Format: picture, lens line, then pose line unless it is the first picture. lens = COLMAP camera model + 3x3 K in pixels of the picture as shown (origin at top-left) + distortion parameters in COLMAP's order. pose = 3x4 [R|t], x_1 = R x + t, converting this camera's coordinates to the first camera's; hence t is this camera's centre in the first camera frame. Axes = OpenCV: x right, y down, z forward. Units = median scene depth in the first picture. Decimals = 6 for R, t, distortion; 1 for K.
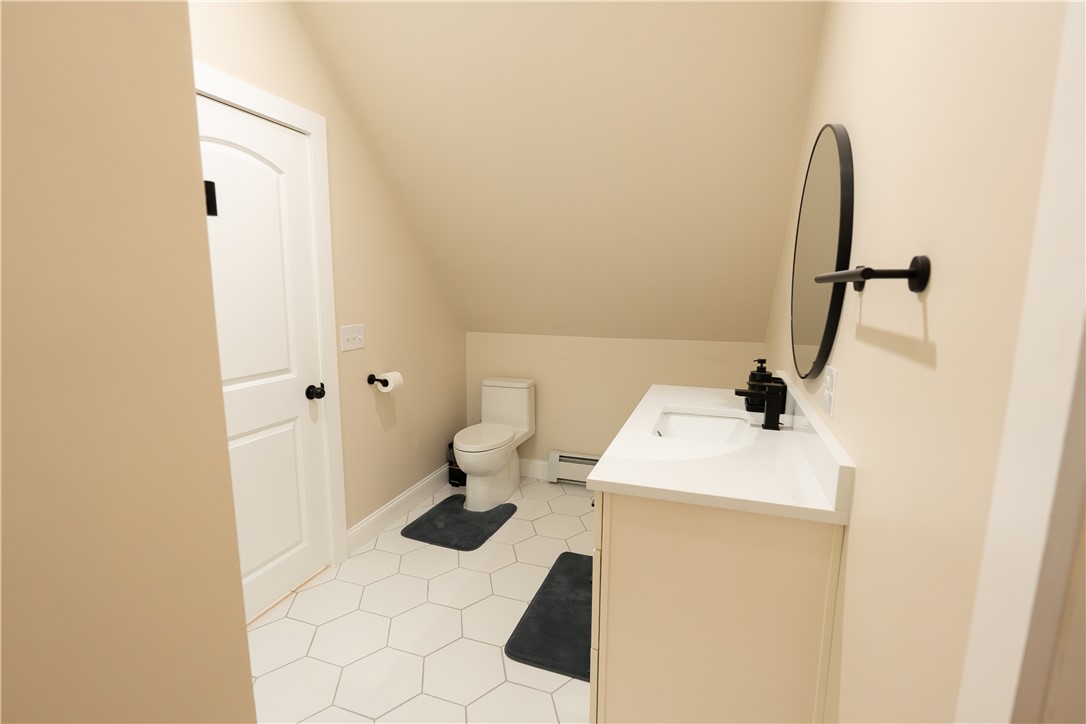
lens RADIAL K [[496.3, 0, 543.0], [0, 496.3, 361.7], [0, 0, 1]] dist [-0.004488, -0.000293]
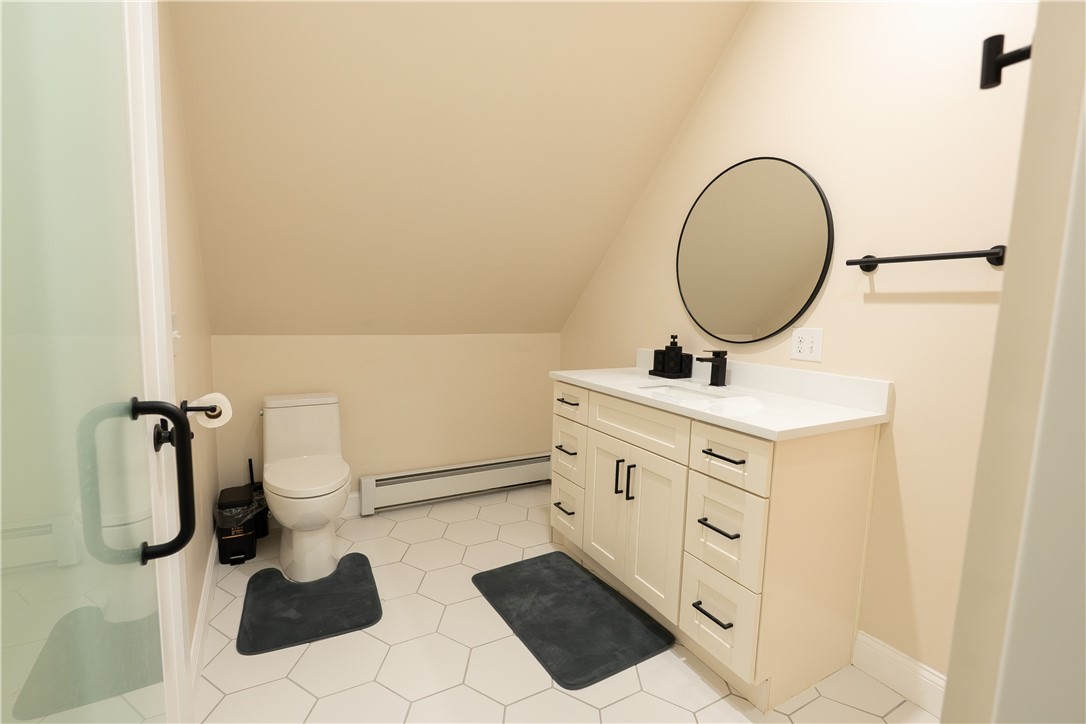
lens RADIAL K [[496.3, 0, 542.8], [0, 496.3, 363.6], [0, 0, 1]] dist [-0.004488, -0.000293]
pose [[0.664289, -0.072006, 0.744000, -0.456590], [0.089753, 0.995832, 0.016242, 0.010156], [-0.742068, 0.055986, 0.667983, 0.281150]]
